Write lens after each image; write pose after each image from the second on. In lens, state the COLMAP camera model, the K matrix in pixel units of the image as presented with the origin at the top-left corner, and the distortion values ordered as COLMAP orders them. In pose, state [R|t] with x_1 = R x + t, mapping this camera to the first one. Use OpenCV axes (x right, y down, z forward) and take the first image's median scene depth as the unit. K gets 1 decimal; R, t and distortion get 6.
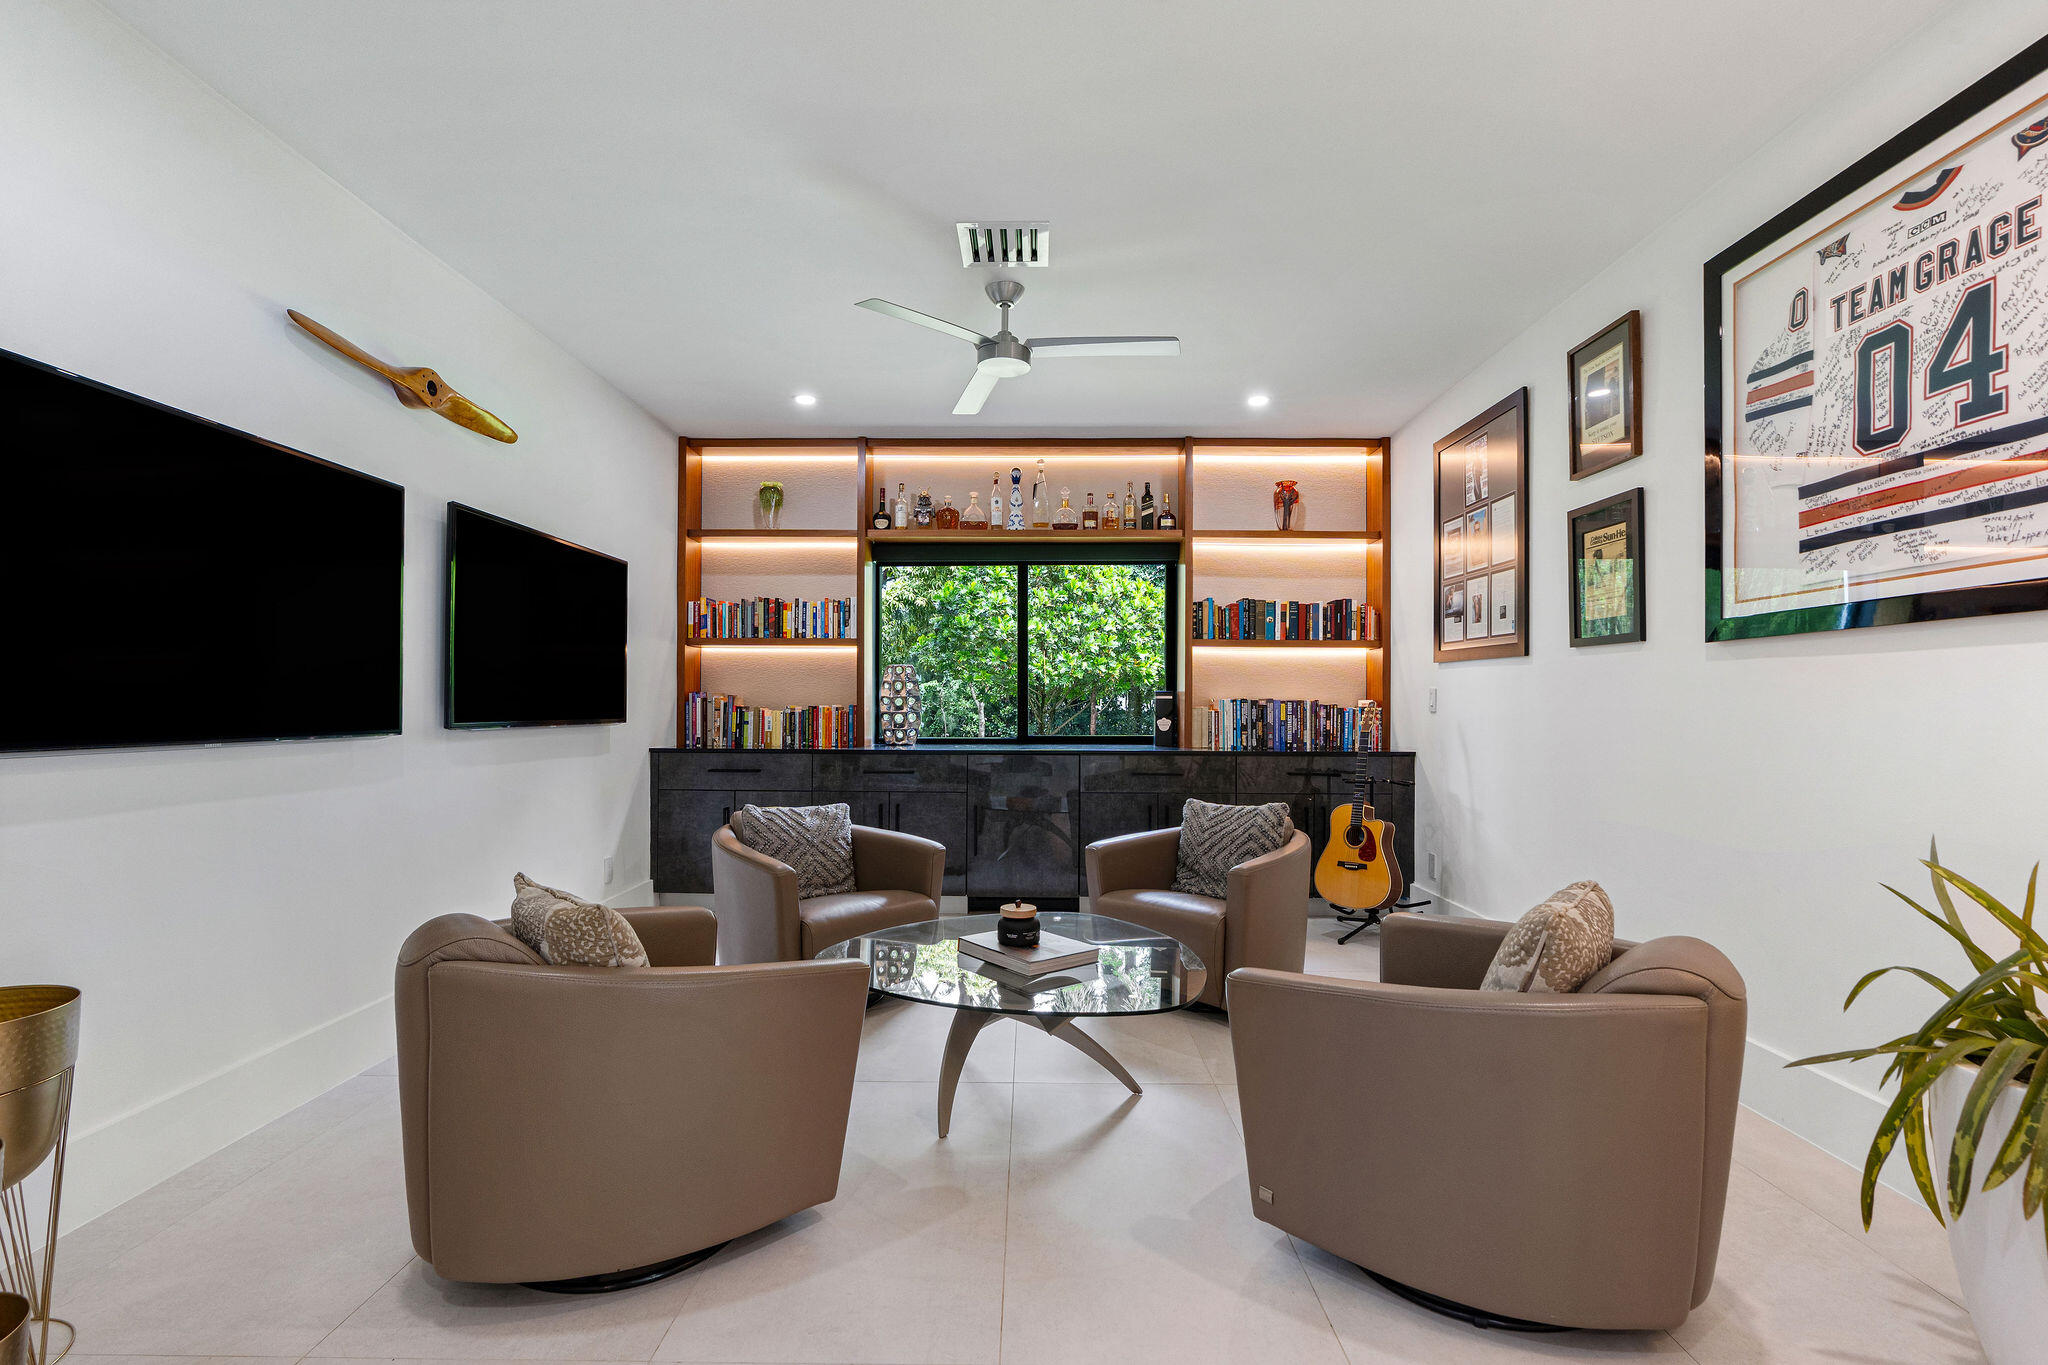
lens RADIAL K [[928.7, 0, 1021.3], [0, 928.7, 682.1], [0, 0, 1]] dist [0.001387, 0.000431]
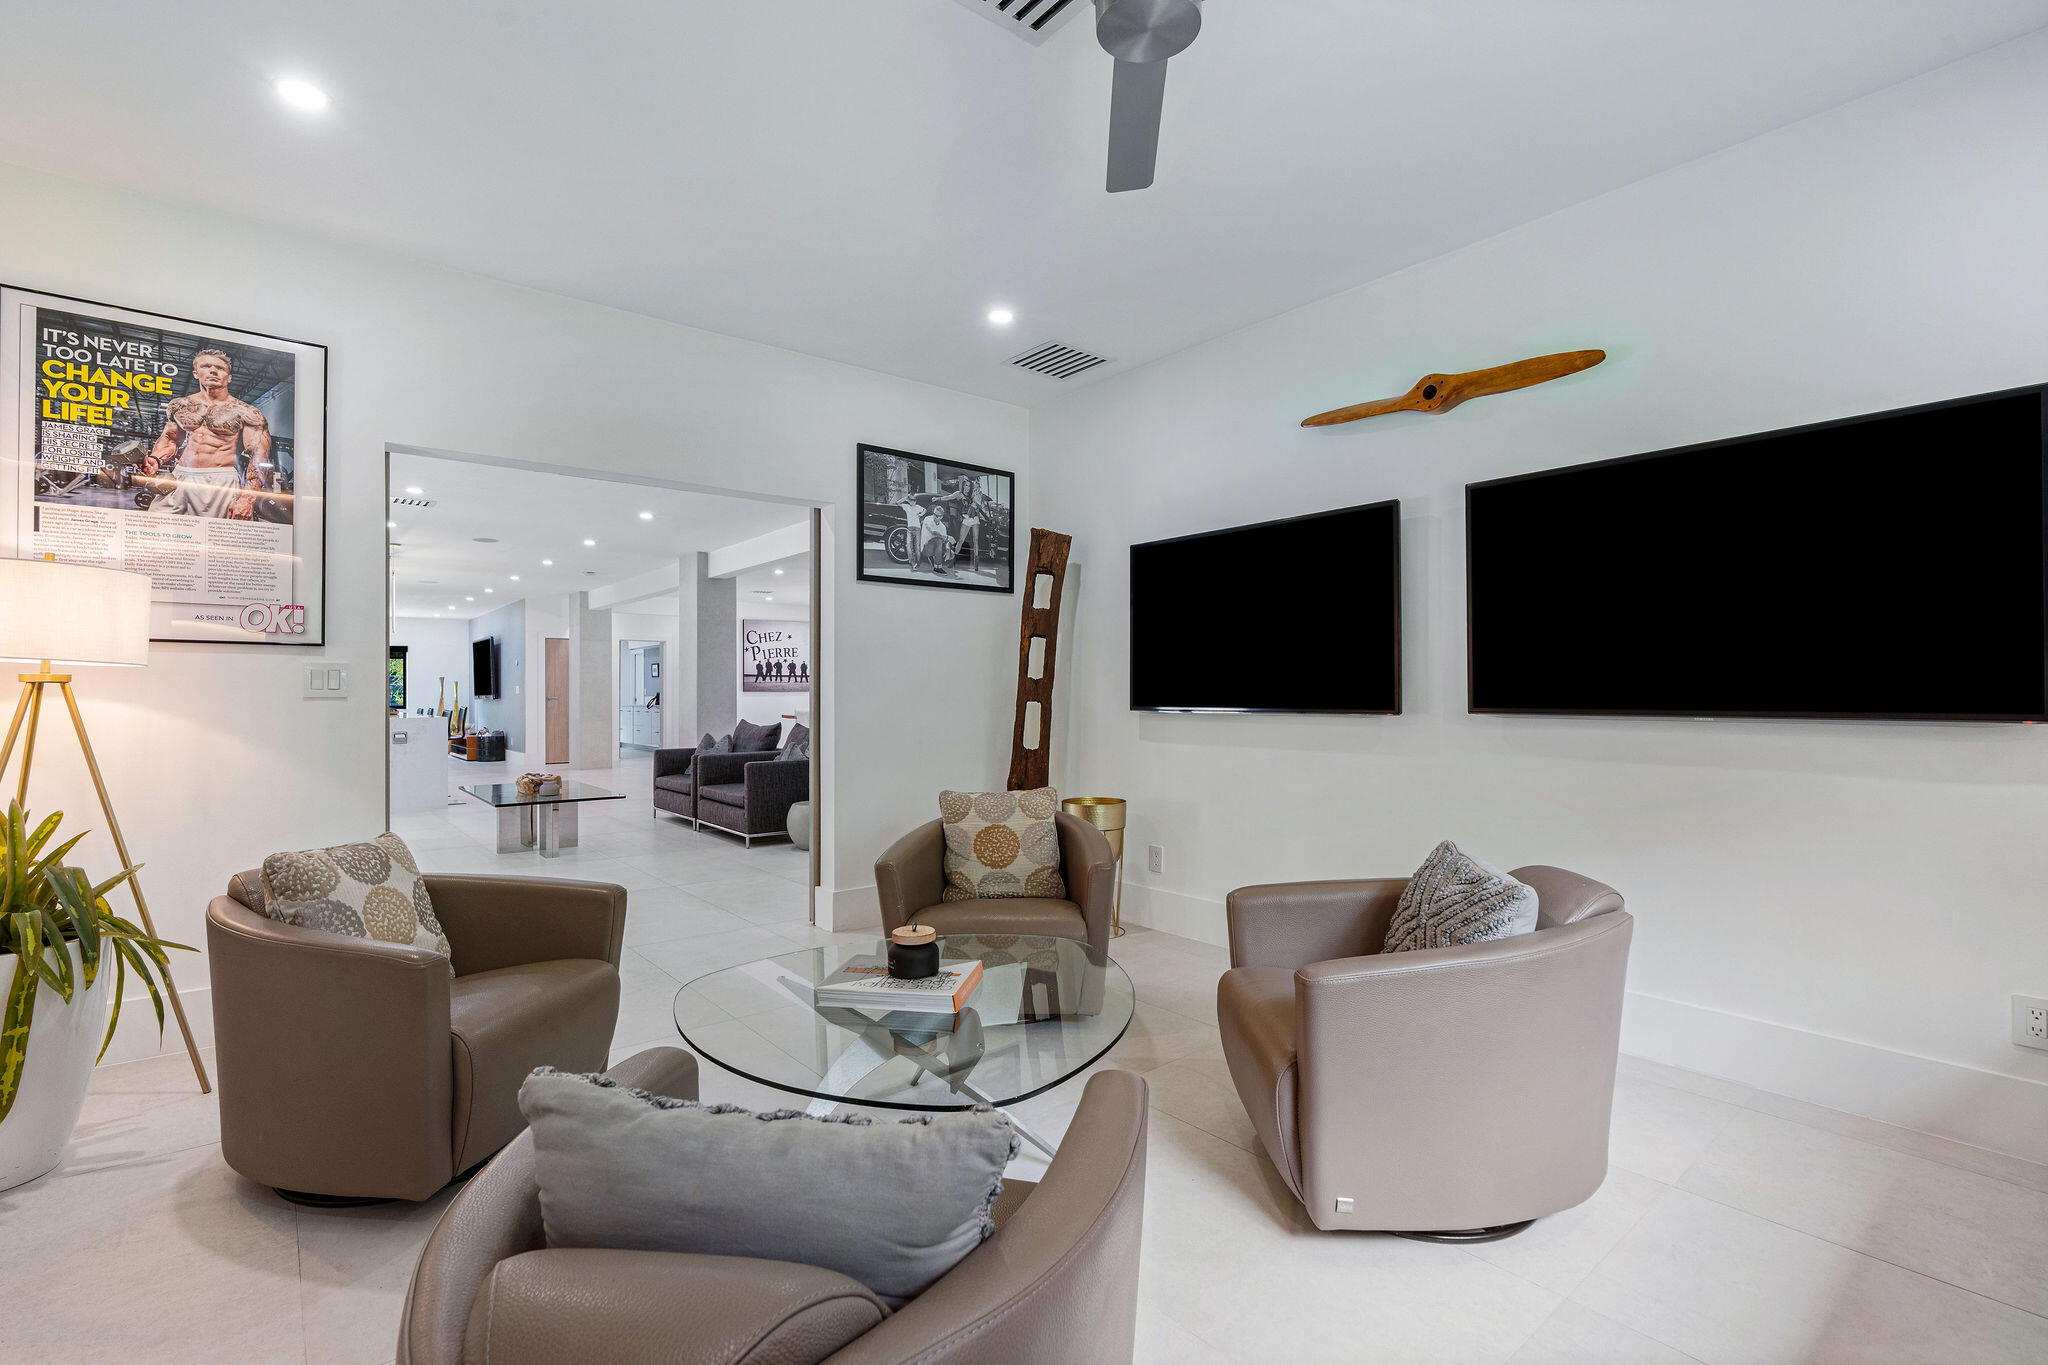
lens RADIAL K [[928.7, 0, 1006.8], [0, 928.7, 695.1], [0, 0, 1]] dist [0.001387, 0.000431]
pose [[-0.775243, 0.008308, -0.631609, 0.231269], [0.022973, 0.999623, -0.015049, 0.019405], [0.631246, -0.026177, -0.775141, 0.840695]]
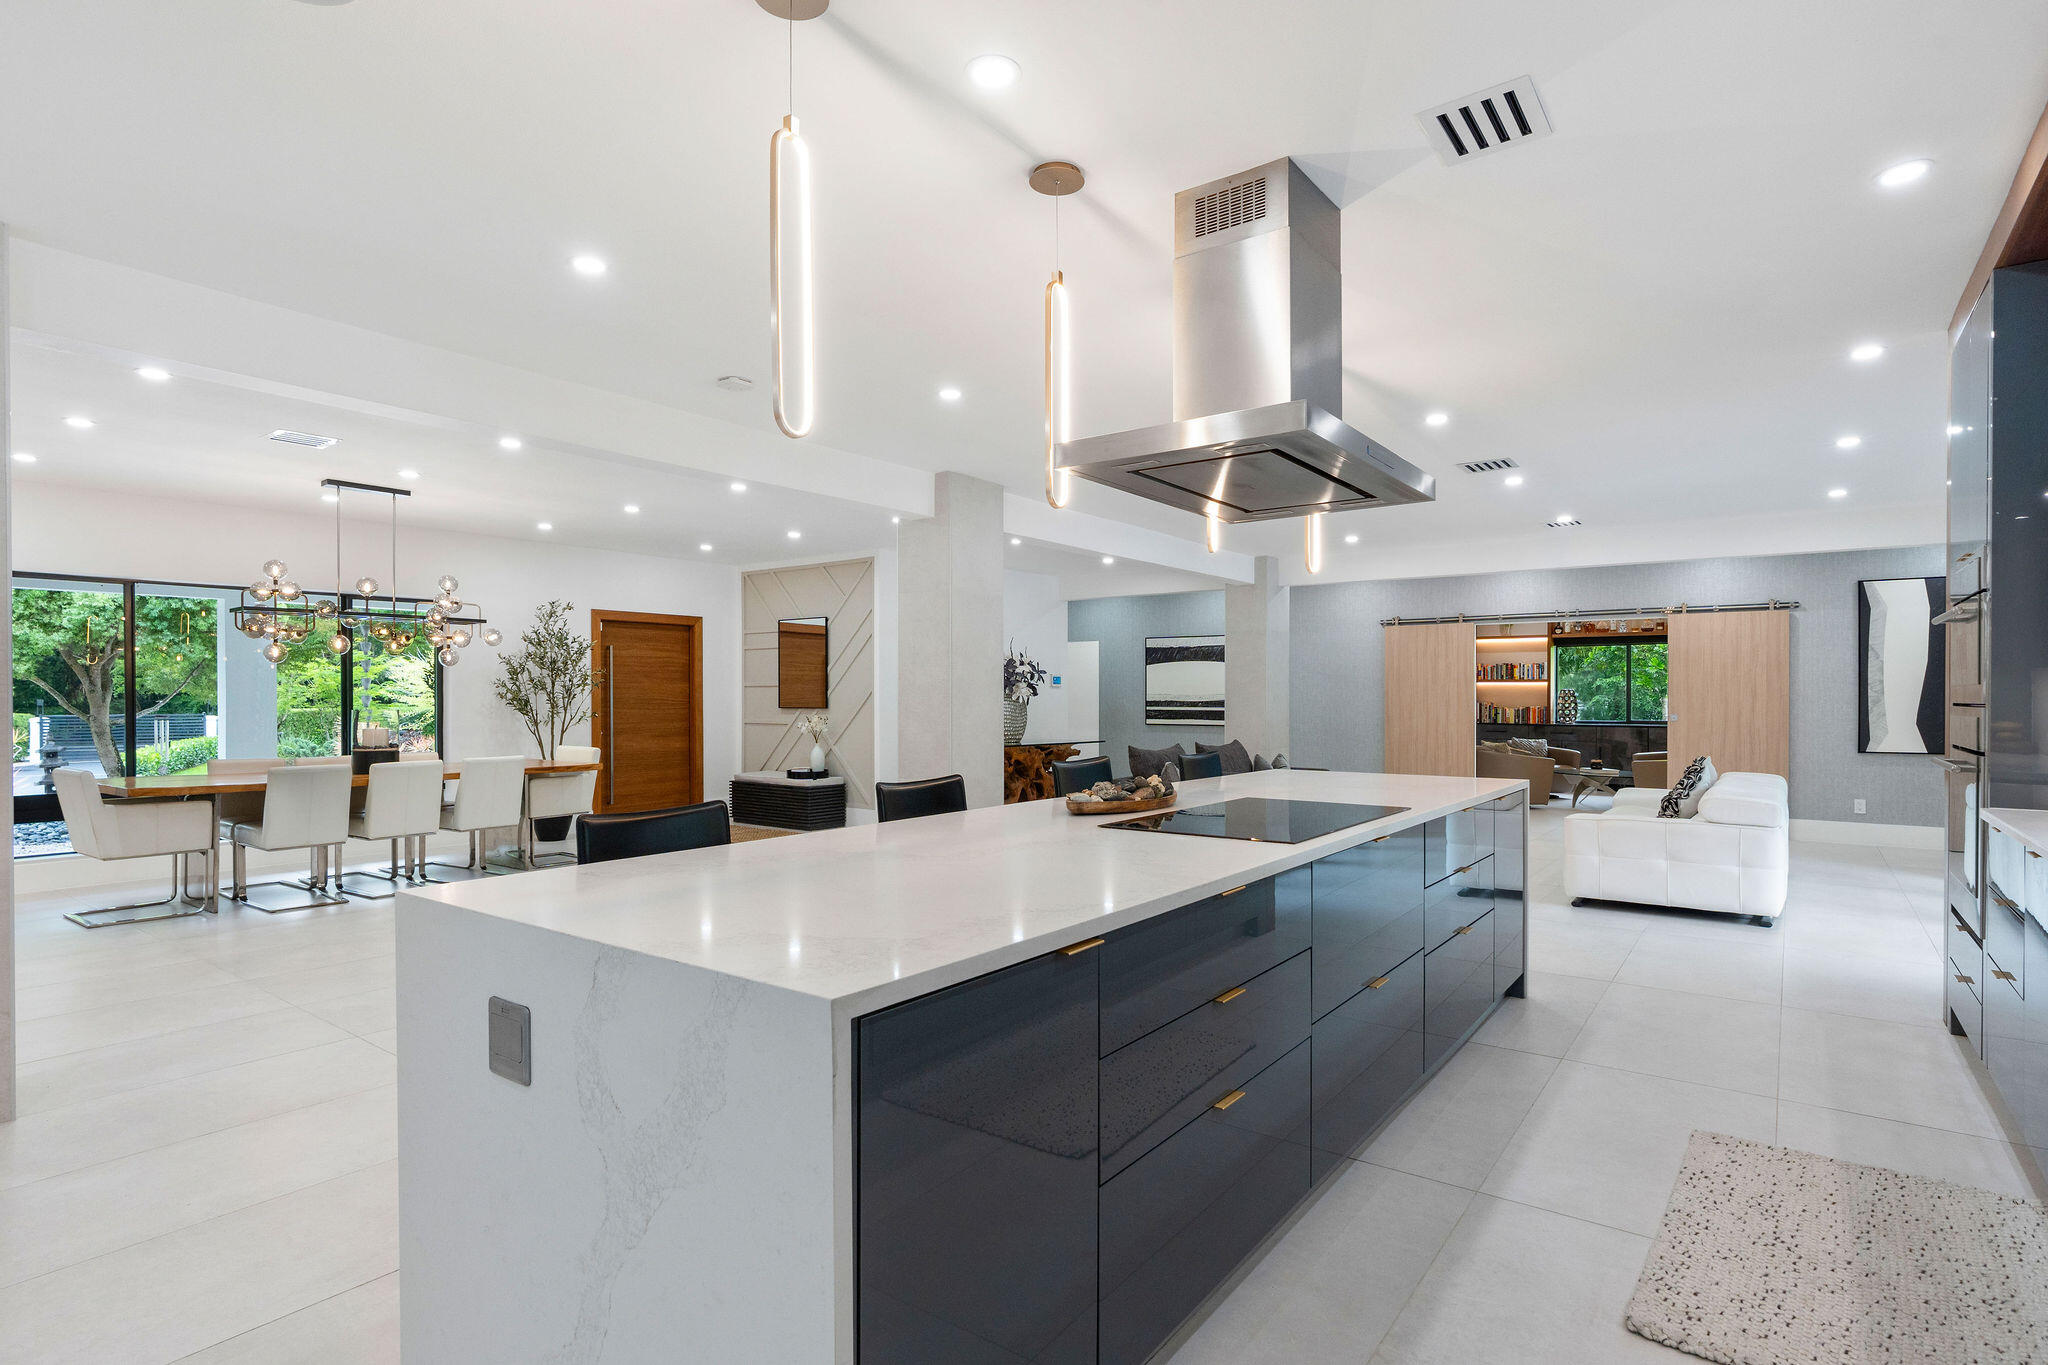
lens RADIAL K [[1036.4, 0, 1021.7], [0, 1036.4, 694.9], [0, 0, 1]] dist [0.016117, -0.003006]
pose [[0.806635, 0.000082, -0.591050, 0.323379], [0.014134, 0.999711, 0.019428, -0.077726], [0.590881, -0.024025, 0.806401, -2.013826]]
